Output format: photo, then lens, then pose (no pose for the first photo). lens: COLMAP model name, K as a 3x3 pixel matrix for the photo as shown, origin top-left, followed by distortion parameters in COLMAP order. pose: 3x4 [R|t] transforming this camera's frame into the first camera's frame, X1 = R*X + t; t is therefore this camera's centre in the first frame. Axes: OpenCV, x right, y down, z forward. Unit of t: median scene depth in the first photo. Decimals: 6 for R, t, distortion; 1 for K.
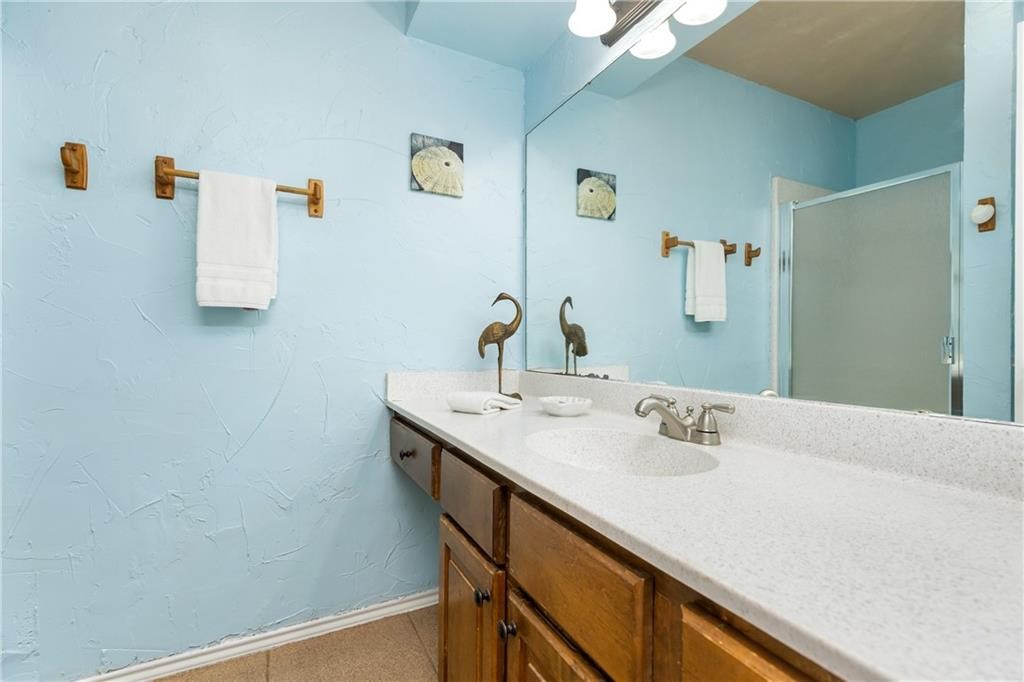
lens RADIAL K [[475.6, 0, 510.1], [0, 475.6, 340.4], [0, 0, 1]] dist [0.005242, -0.000167]
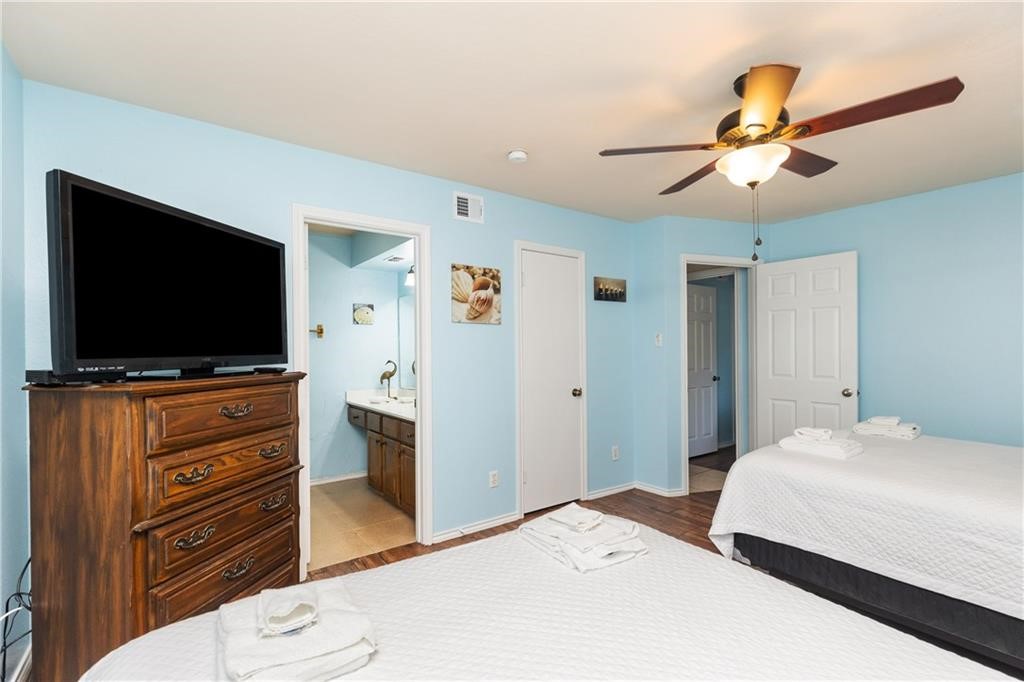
lens RADIAL K [[475.6, 0, 520.4], [0, 475.6, 351.0], [0, 0, 1]] dist [0.005242, -0.000167]
pose [[0.983900, -0.015463, 0.178048, 0.244396], [0.015014, 0.999880, 0.003868, -0.155723], [-0.178087, -0.001132, 0.984014, -1.858506]]
